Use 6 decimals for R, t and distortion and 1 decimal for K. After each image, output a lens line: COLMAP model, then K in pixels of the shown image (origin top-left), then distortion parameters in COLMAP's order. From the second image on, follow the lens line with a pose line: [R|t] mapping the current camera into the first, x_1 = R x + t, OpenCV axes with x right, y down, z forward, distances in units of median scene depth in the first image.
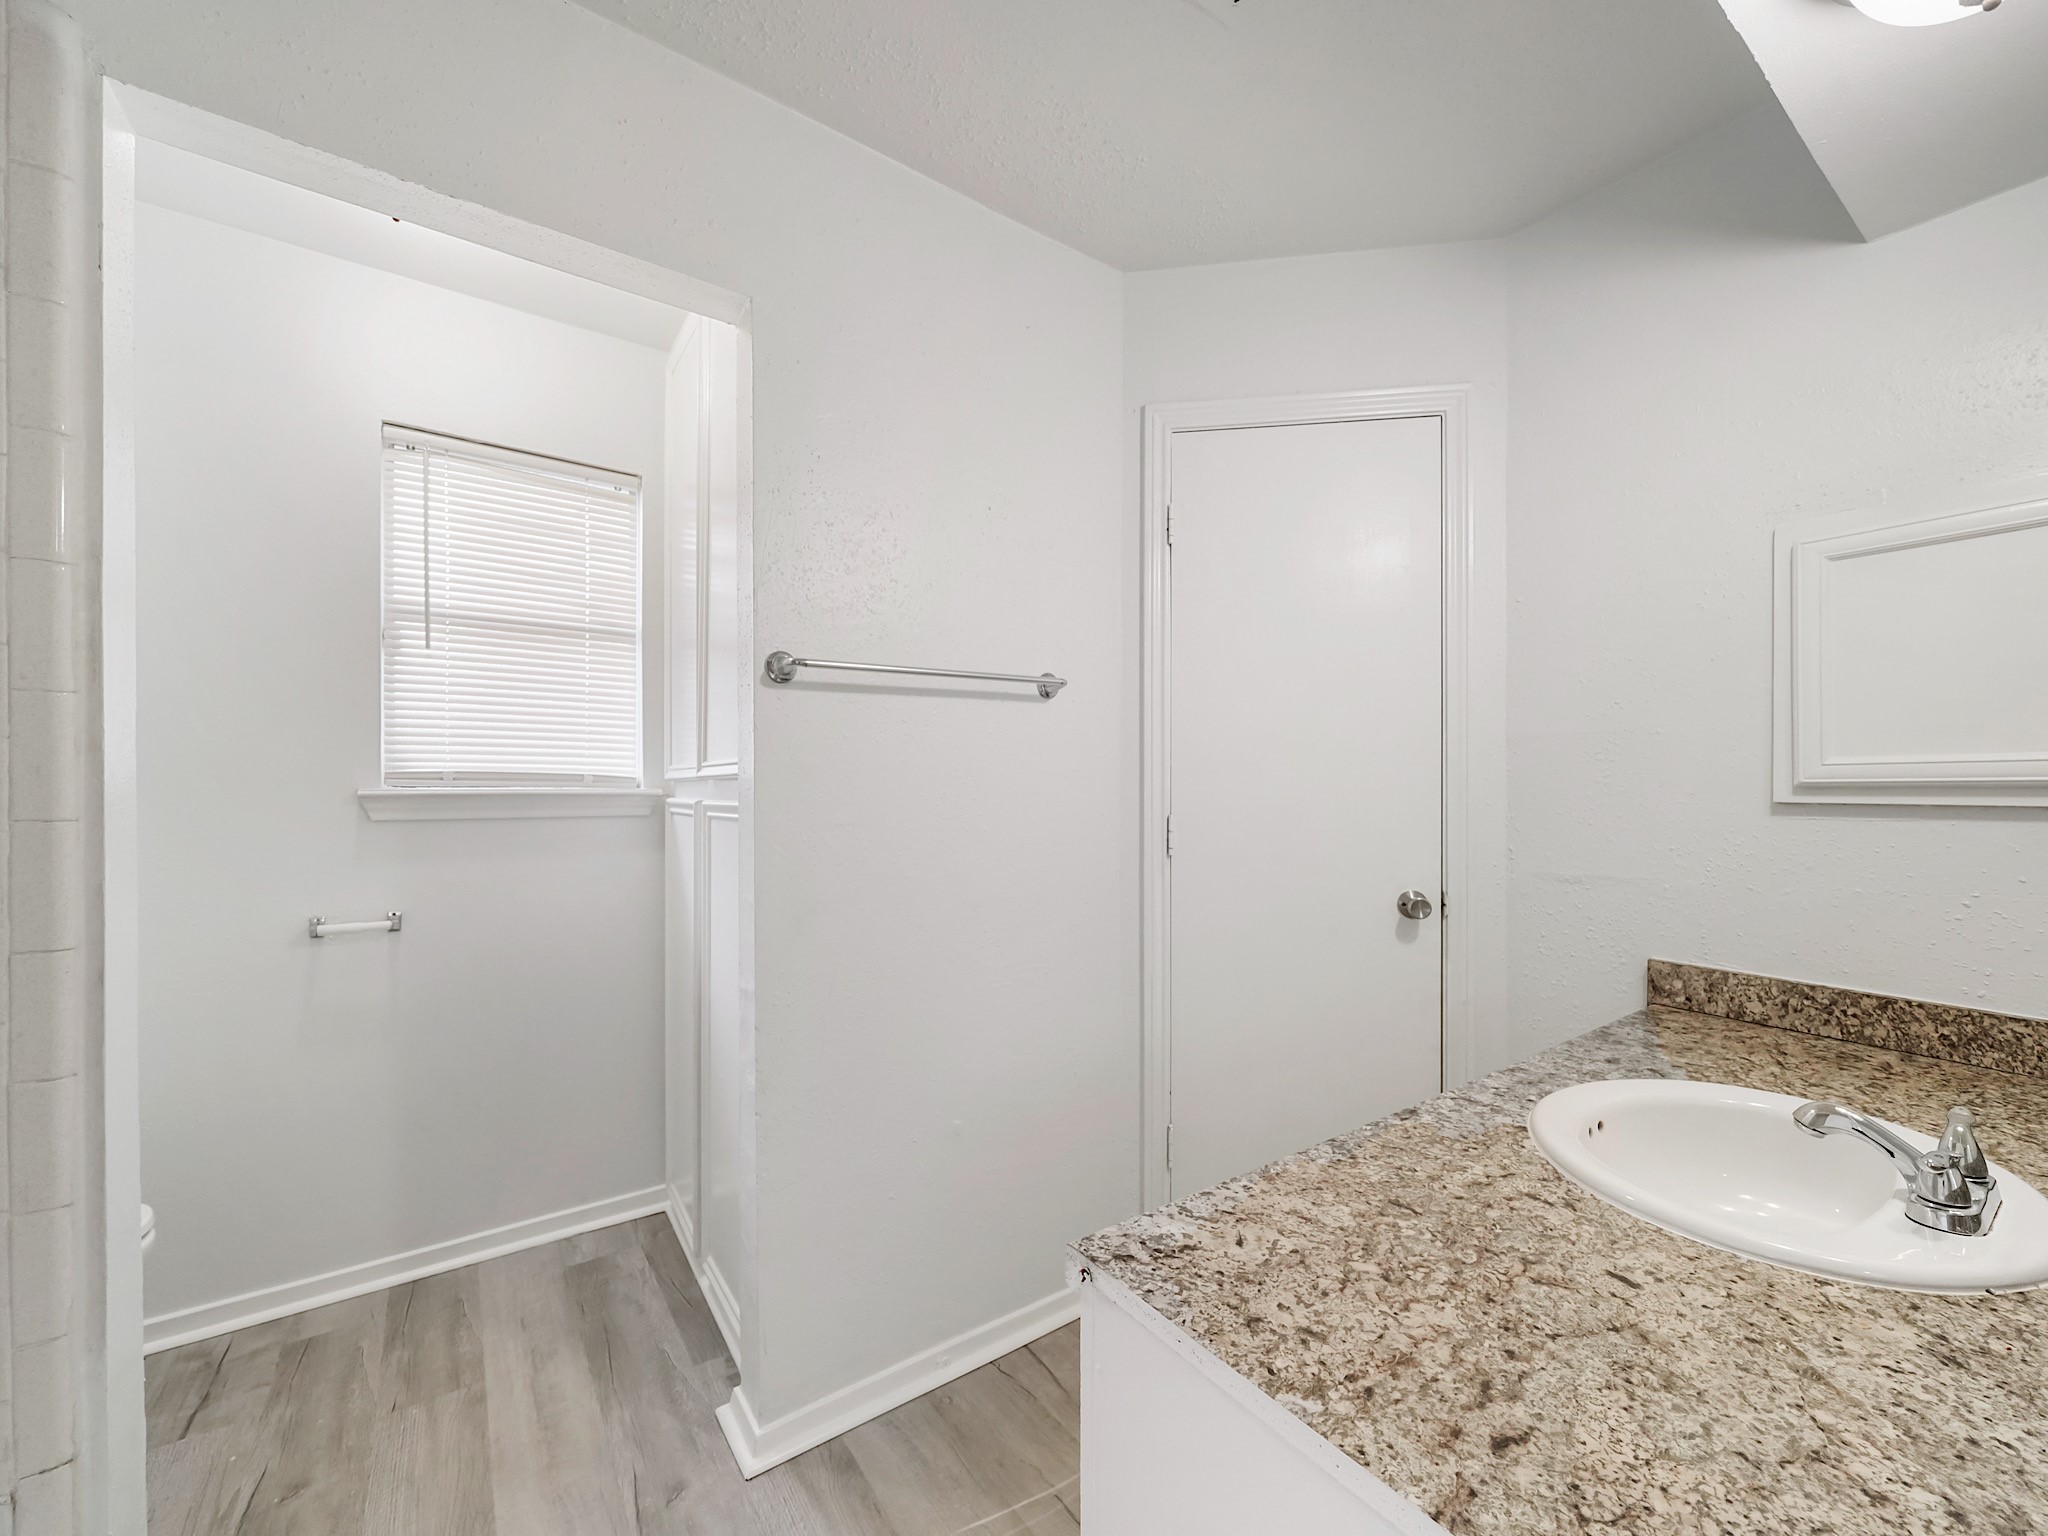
lens RADIAL K [[808.6, 0, 1018.4], [0, 808.6, 785.6], [0, 0, 1]] dist [-0.005466, -0.000064]
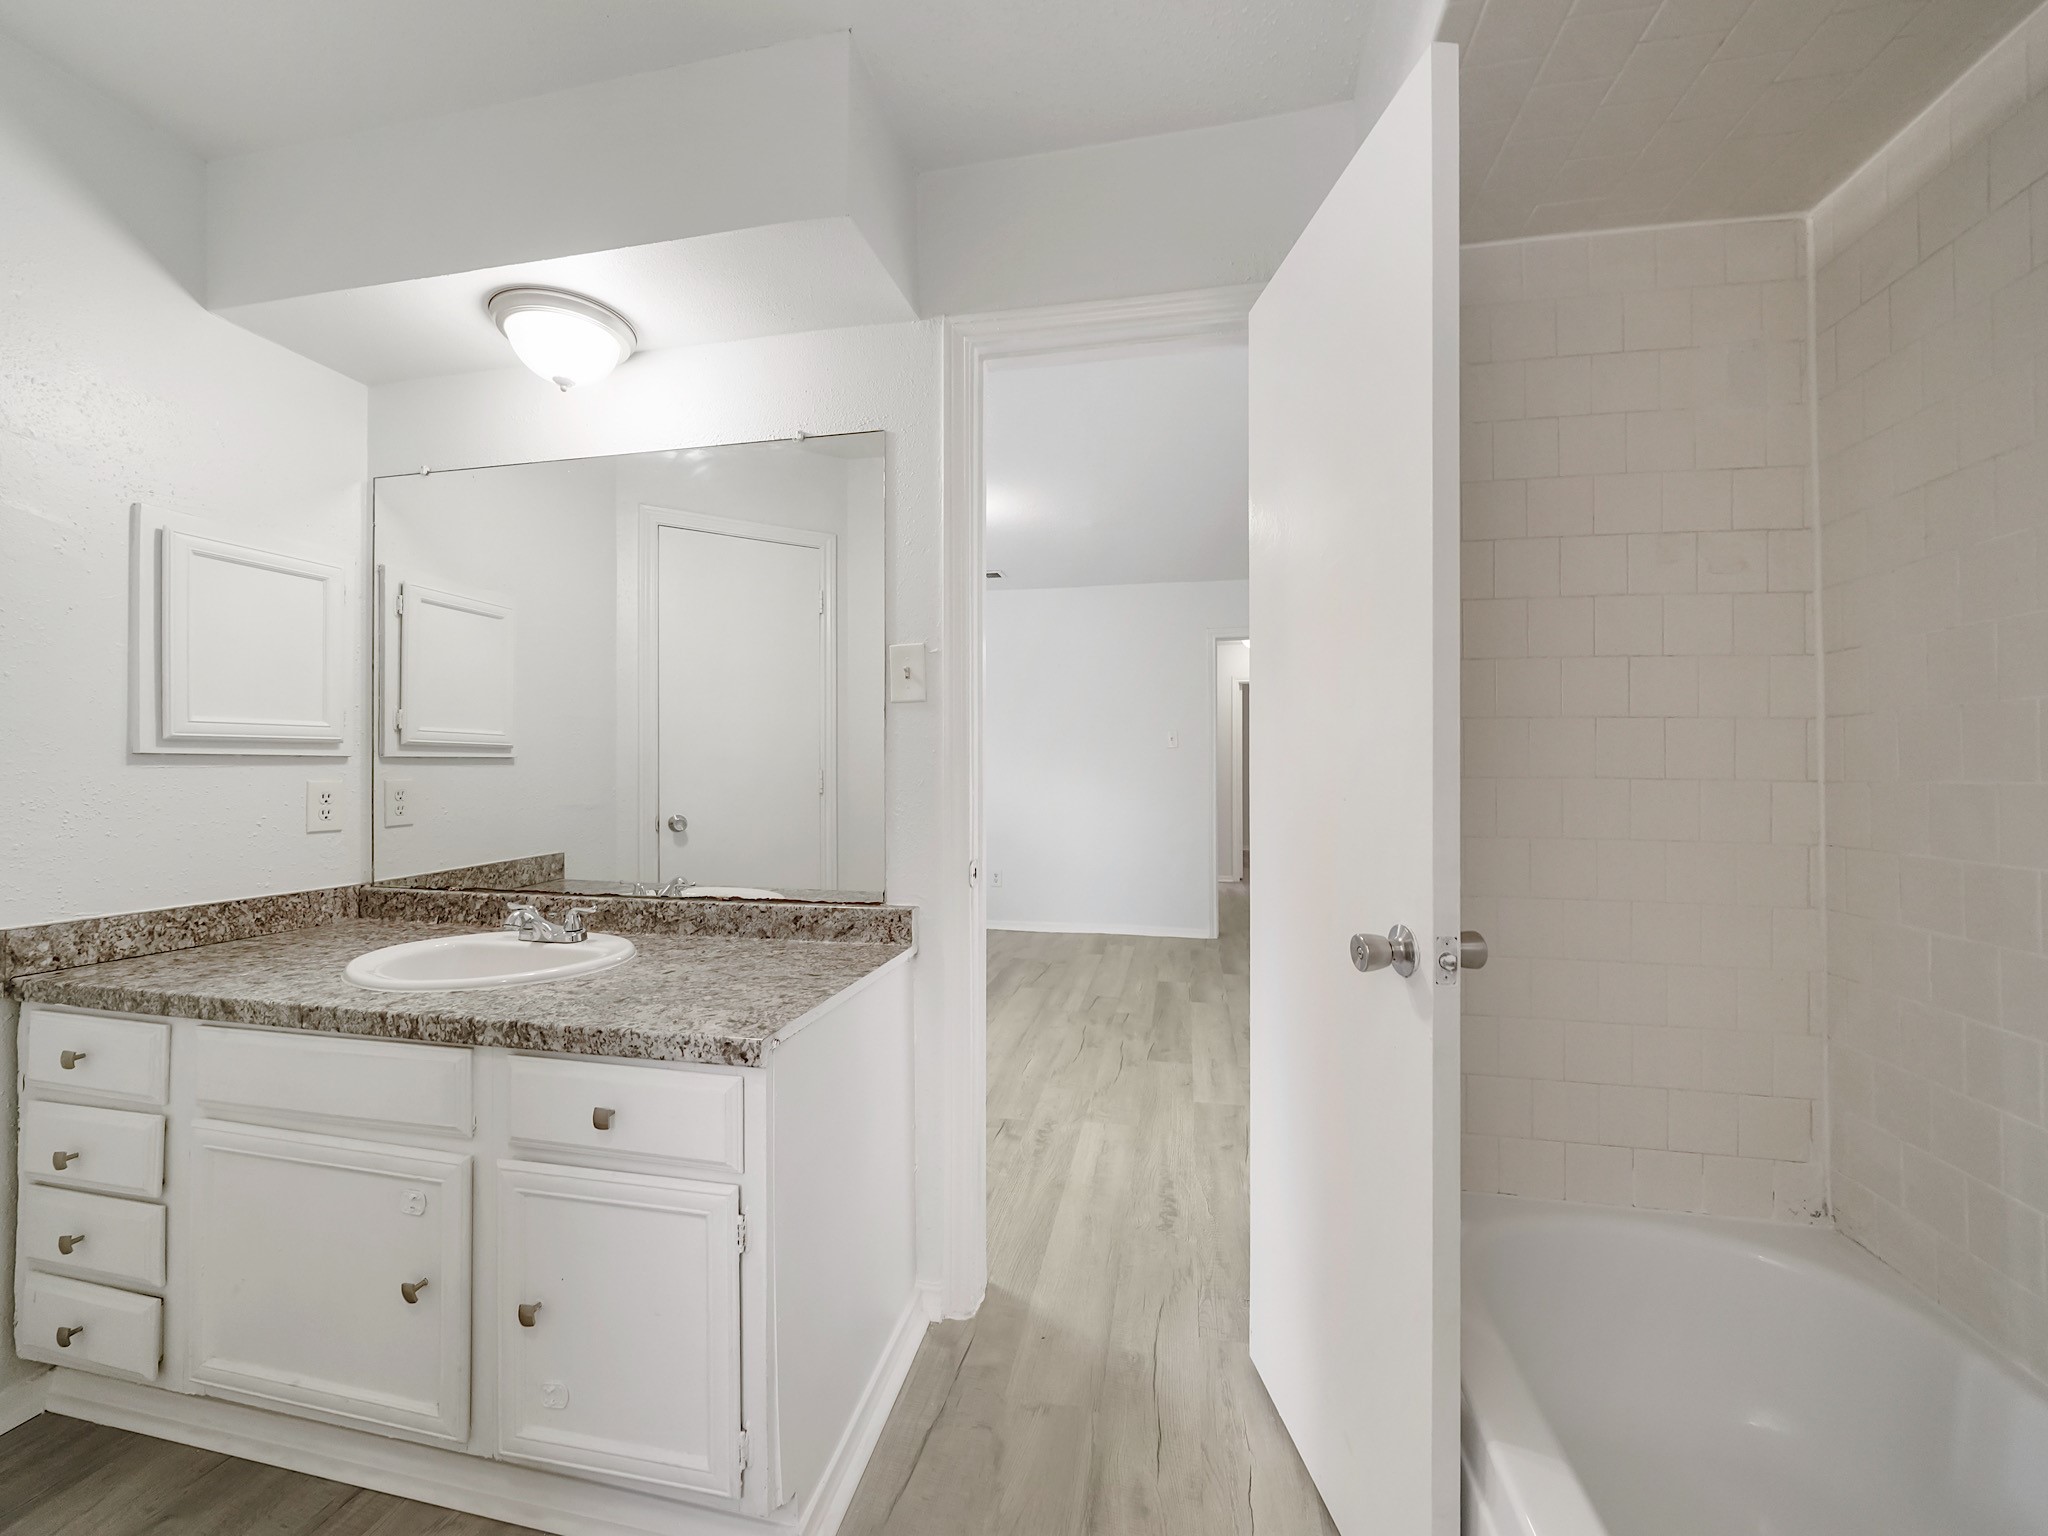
lens RADIAL K [[808.6, 0, 1041.9], [0, 808.6, 775.8], [0, 0, 1]] dist [-0.005466, -0.000064]
pose [[-0.701535, -0.009703, 0.712569, -0.761704], [-0.000250, 0.999911, 0.013370, 0.040062], [-0.712635, 0.009202, -0.701475, 0.951365]]
